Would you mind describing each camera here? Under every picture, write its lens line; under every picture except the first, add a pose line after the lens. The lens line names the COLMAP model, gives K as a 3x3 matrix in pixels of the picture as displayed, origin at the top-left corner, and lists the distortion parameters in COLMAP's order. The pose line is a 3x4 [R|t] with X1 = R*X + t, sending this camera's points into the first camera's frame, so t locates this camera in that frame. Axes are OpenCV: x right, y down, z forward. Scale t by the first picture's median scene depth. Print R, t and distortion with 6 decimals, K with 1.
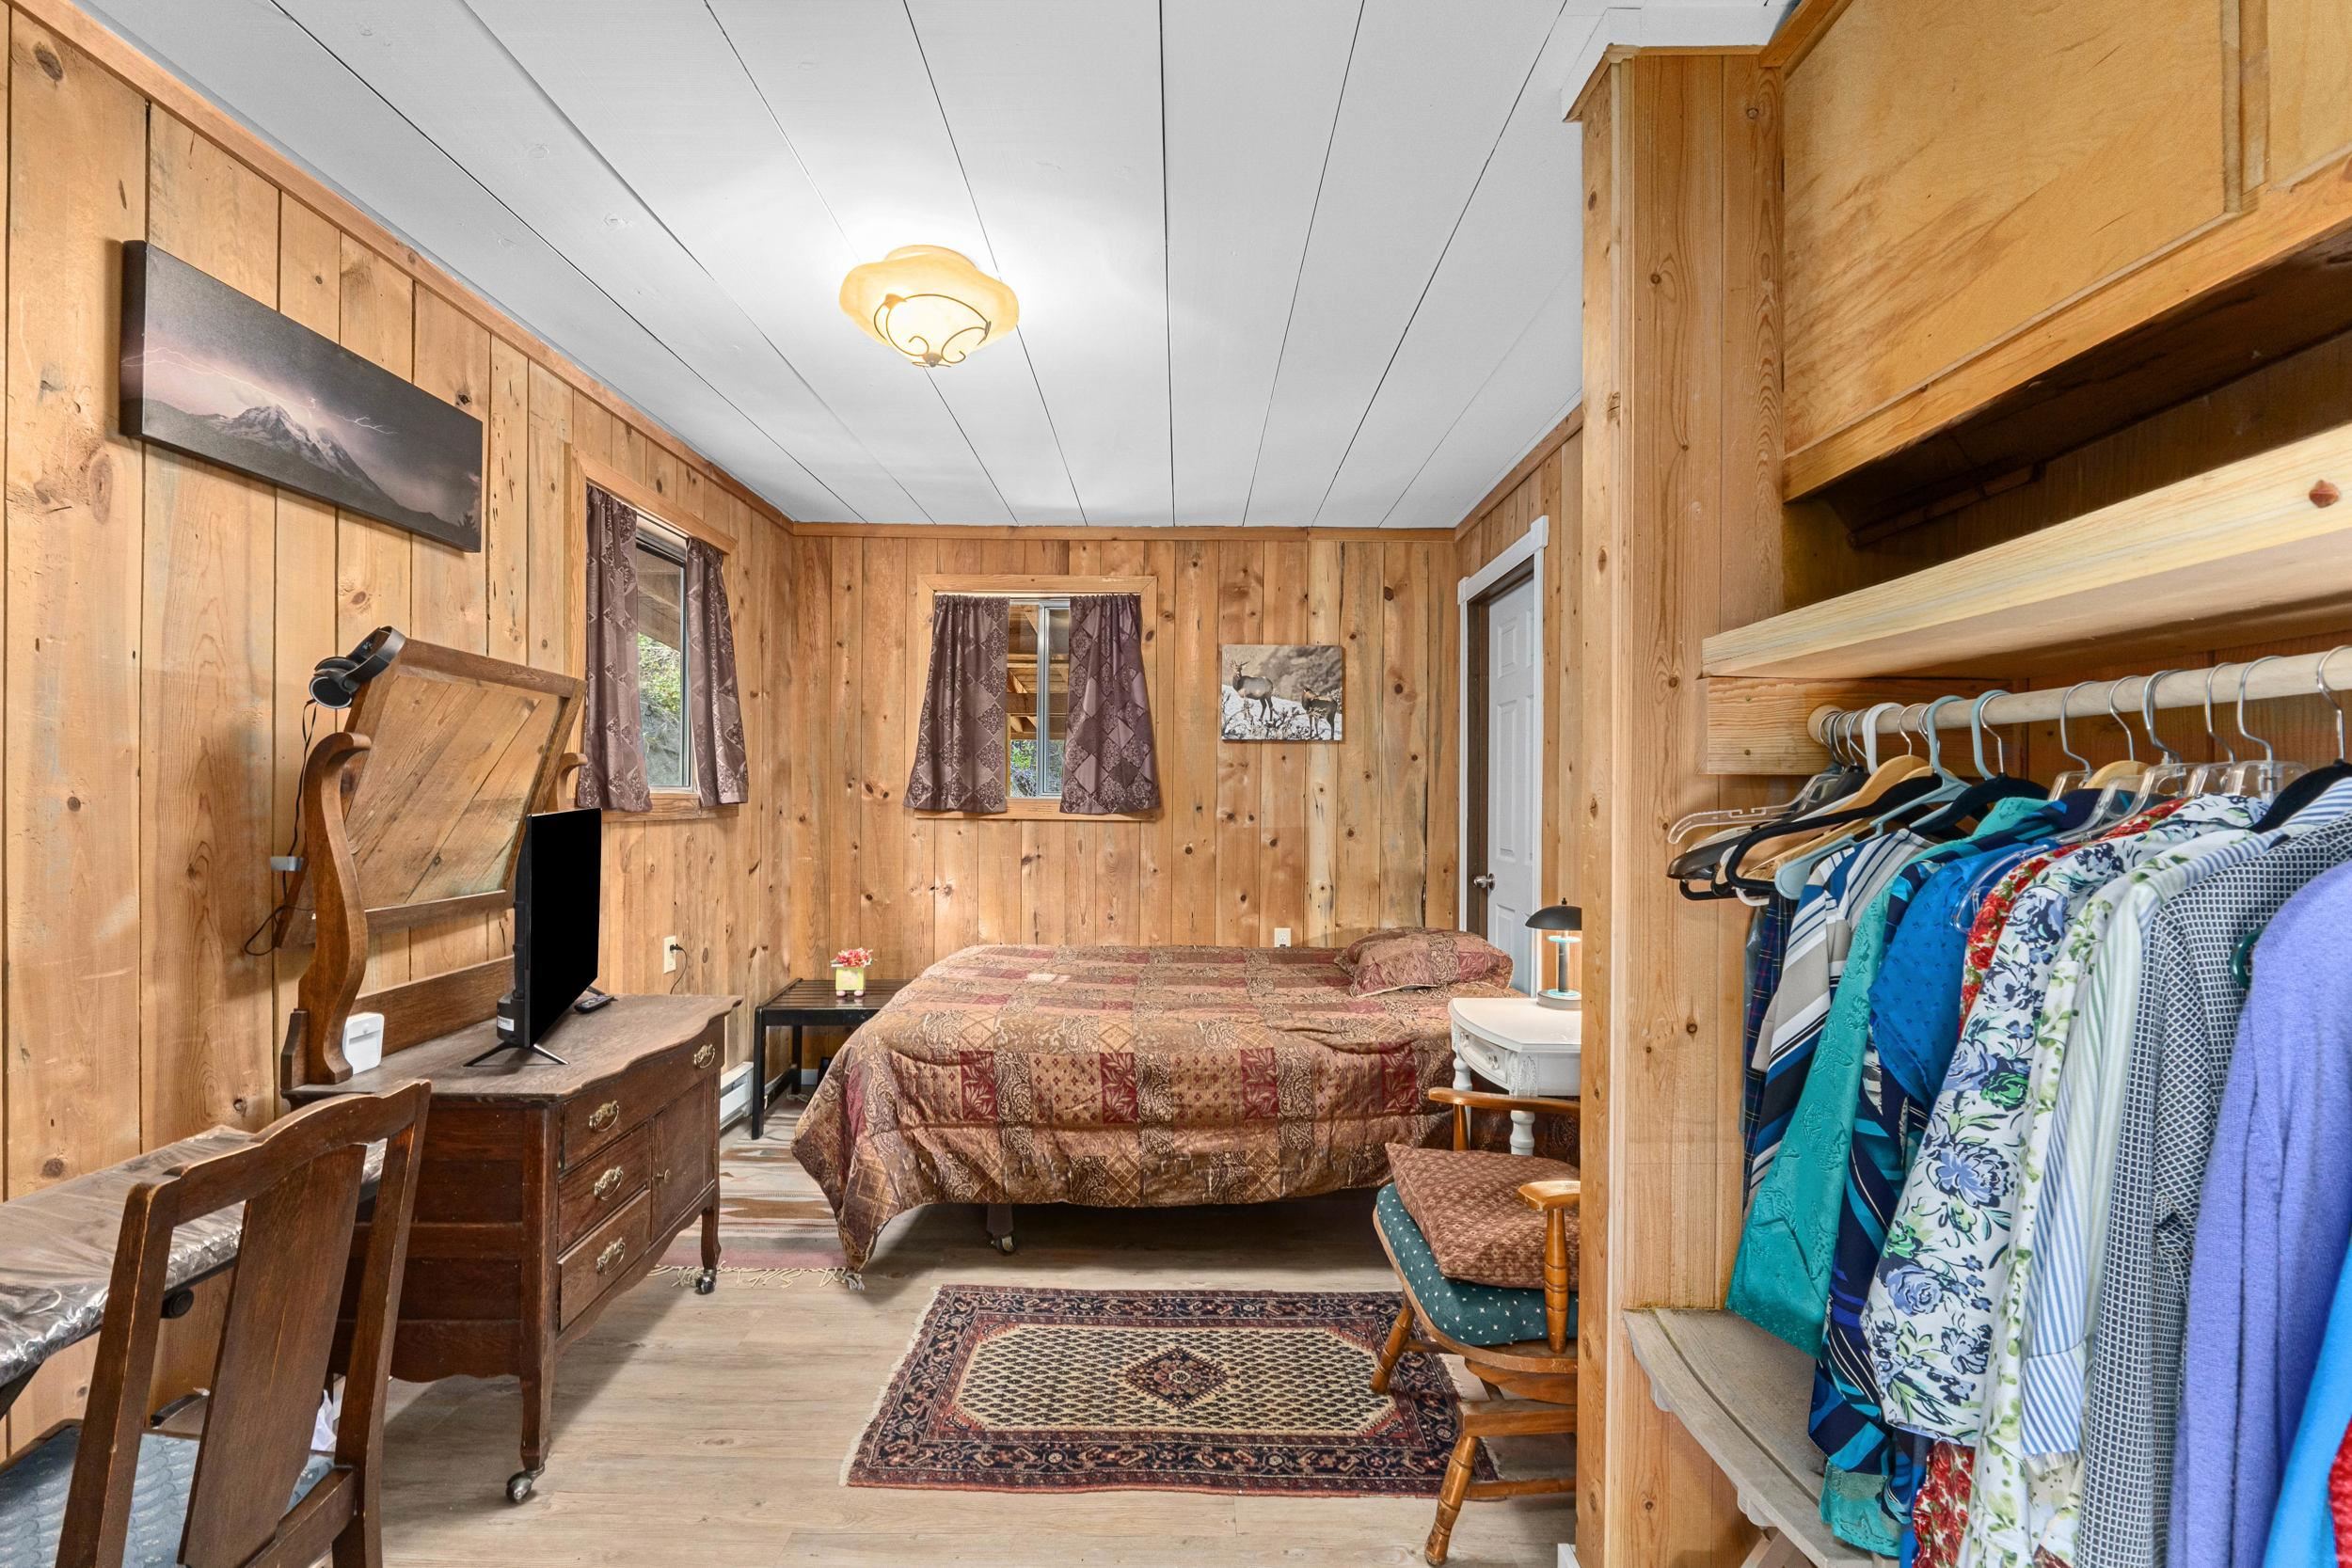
lens RADIAL K [[993.0, 0, 1169.7], [0, 993.0, 780.9], [0, 0, 1]] dist [-0.002896, -0.000591]
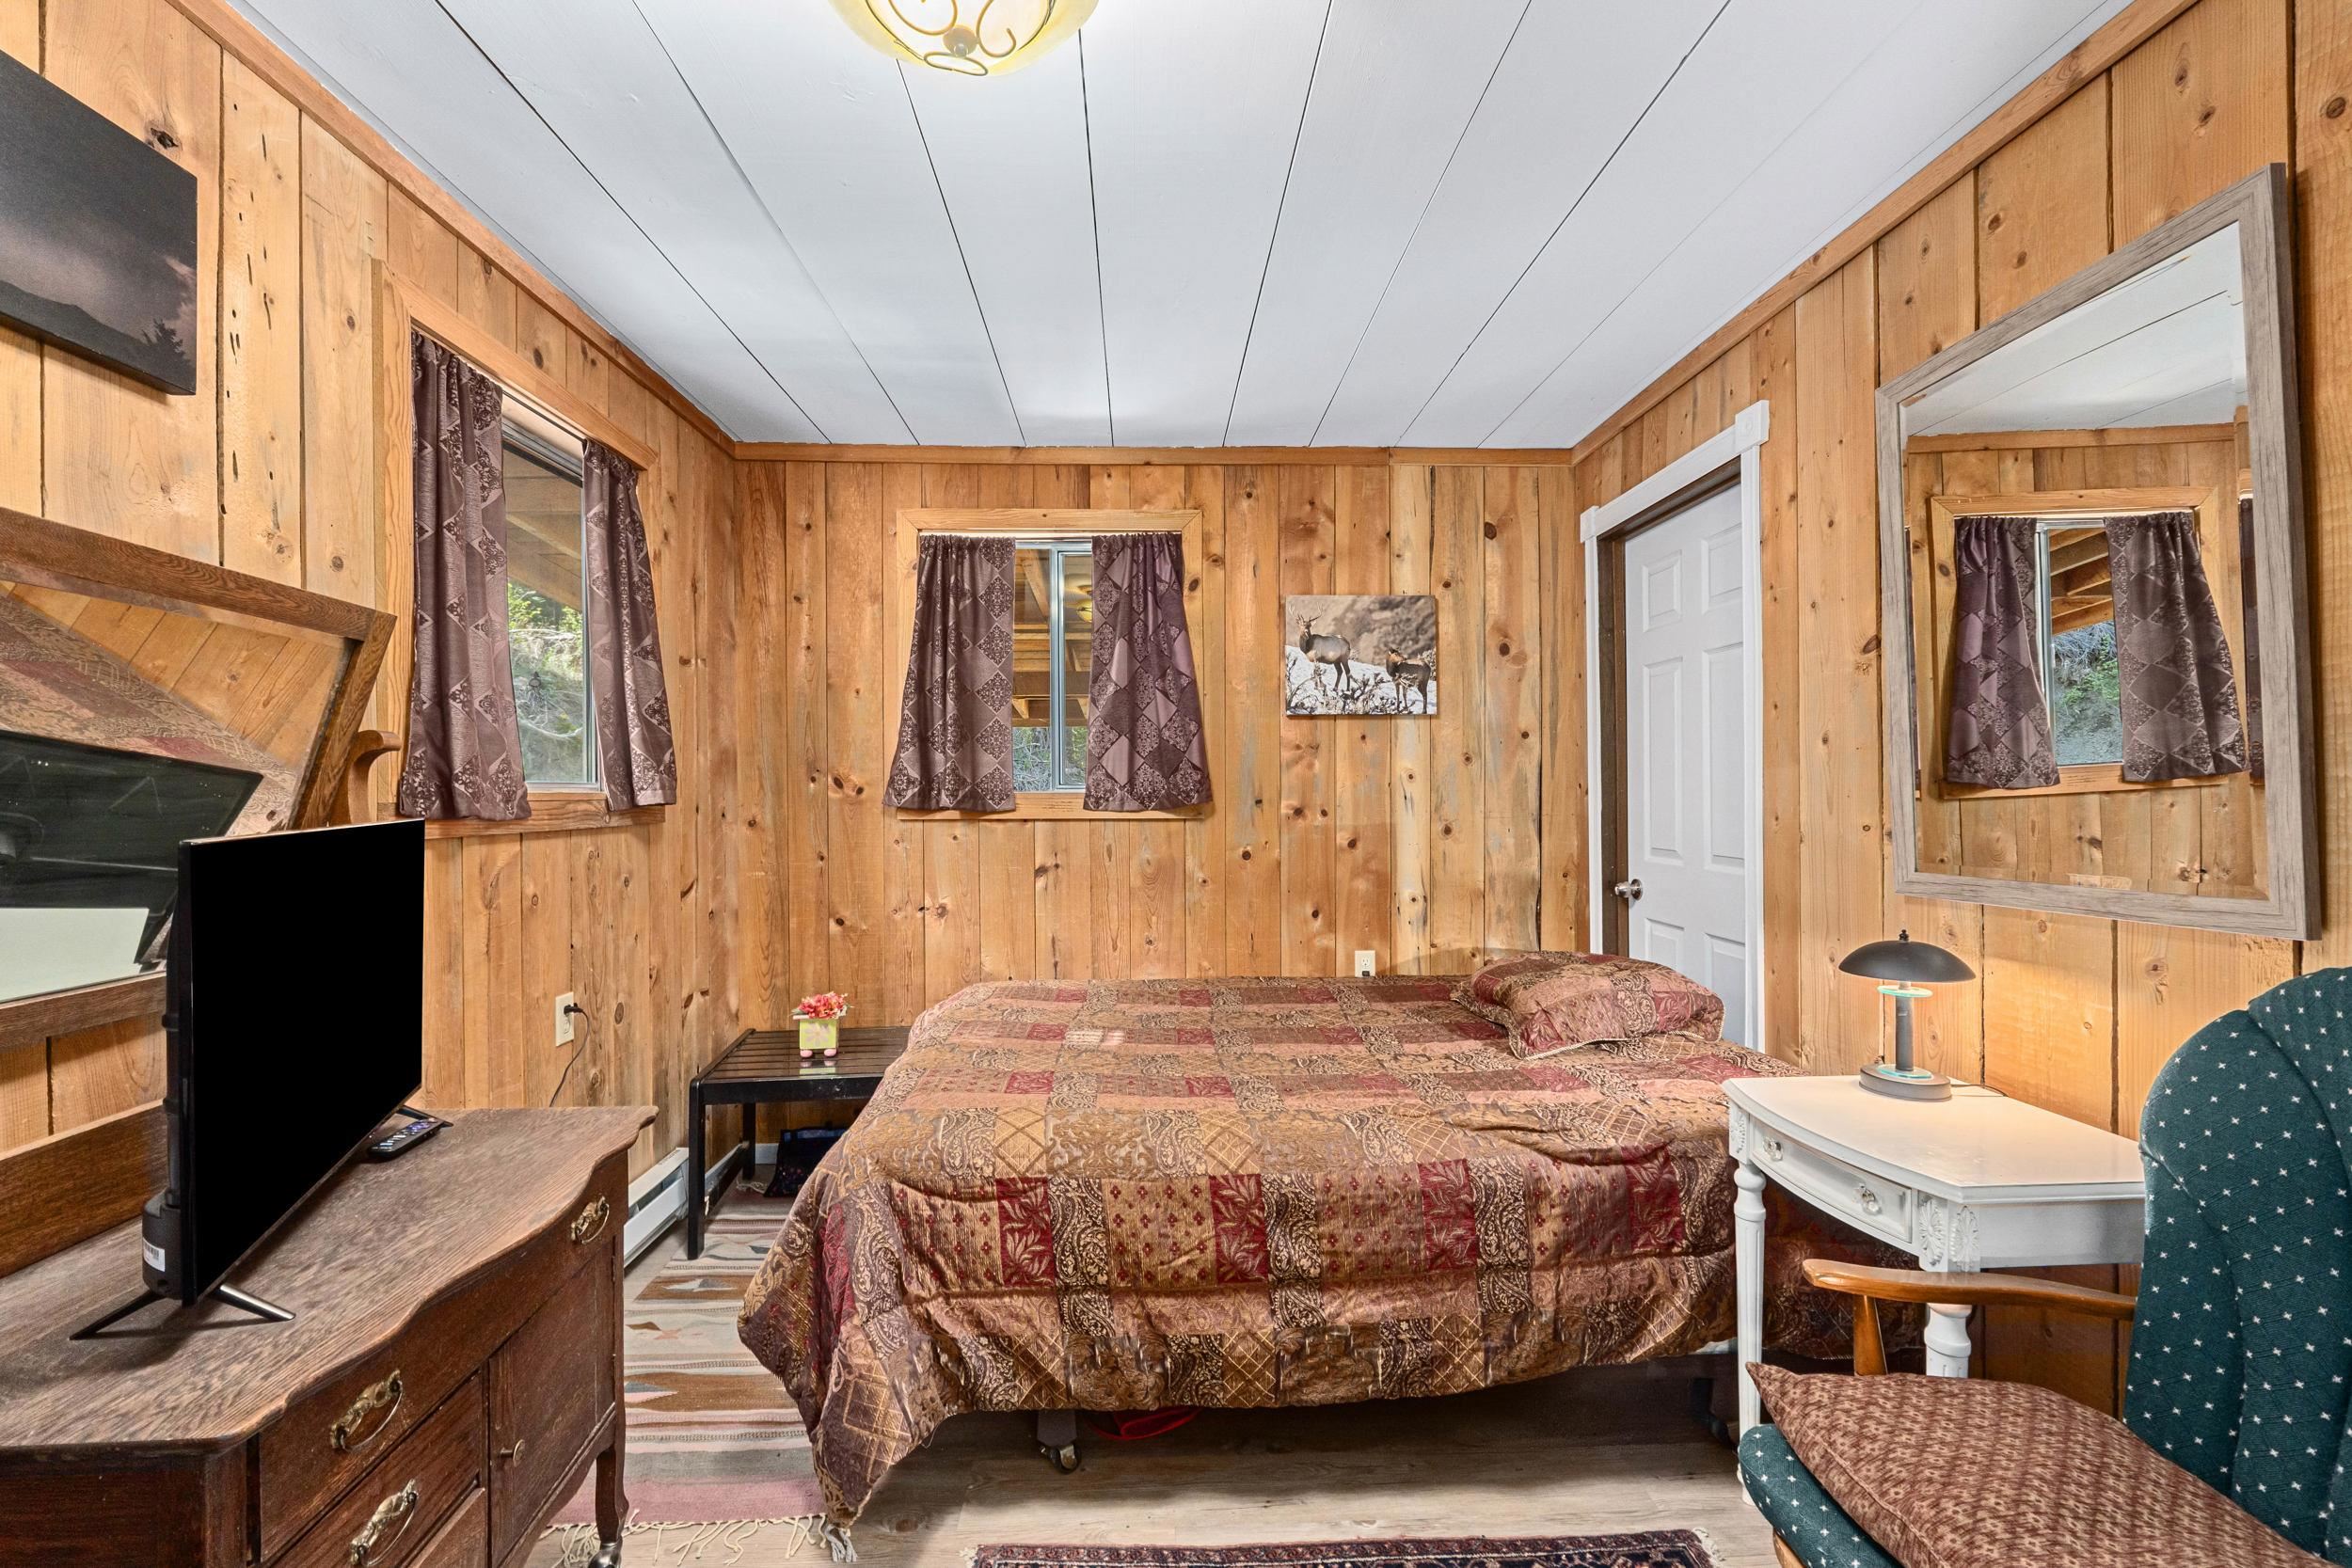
lens RADIAL K [[991.8, 0, 1165.0], [0, 991.8, 772.7], [0, 0, 1]] dist [-0.003905, -0.000904]
pose [[0.999219, -0.013581, 0.037099, -0.089024], [0.013565, 0.999908, 0.000694, 0.003187], [-0.037105, -0.000191, 0.999311, 0.251371]]
